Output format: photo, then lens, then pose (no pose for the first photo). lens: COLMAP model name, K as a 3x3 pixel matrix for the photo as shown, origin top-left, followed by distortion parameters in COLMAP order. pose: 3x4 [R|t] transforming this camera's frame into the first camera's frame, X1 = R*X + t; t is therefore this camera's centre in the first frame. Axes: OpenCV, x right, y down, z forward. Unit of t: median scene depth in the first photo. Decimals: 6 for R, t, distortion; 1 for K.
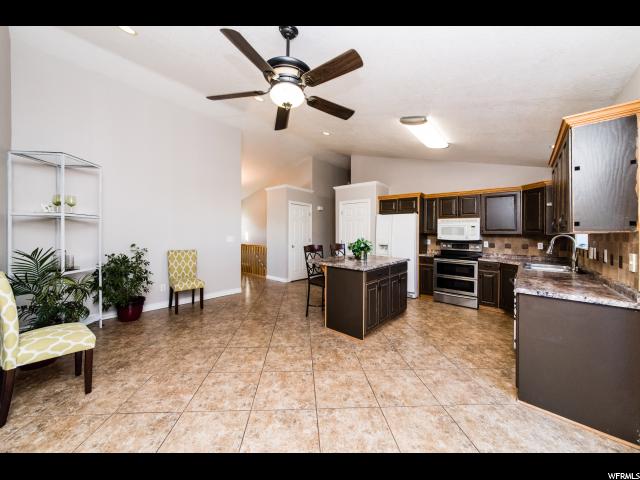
lens RADIAL K [[236.4, 0, 321.5], [0, 236.4, 235.7], [0, 0, 1]] dist [0.000346, 0.000012]
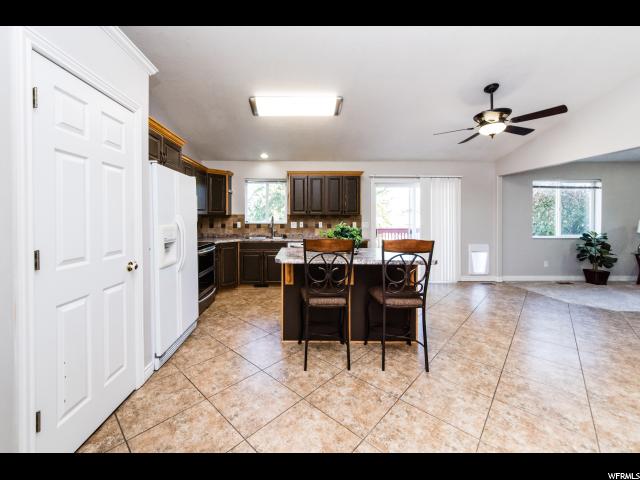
lens RADIAL K [[255.3, 0, 292.5], [0, 255.3, 221.4], [0, 0, 1]] dist [-0.009899, -0.000250]
pose [[-0.641899, -0.035402, 0.765971, -0.252670], [-0.006735, 0.999155, 0.040535, -0.023525], [-0.766759, 0.020860, -0.641596, 1.366390]]
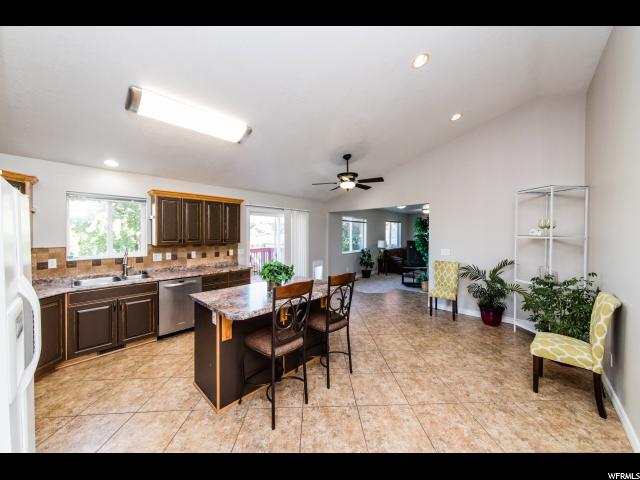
lens RADIAL K [[236.4, 0, 321.5], [0, 236.4, 235.7], [0, 0, 1]] dist [0.000346, 0.000012]
pose [[-0.998902, -0.024157, 0.040135, 0.016868], [-0.023134, 0.999401, 0.025757, -0.075615], [-0.040733, 0.024801, -0.998862, 1.450042]]
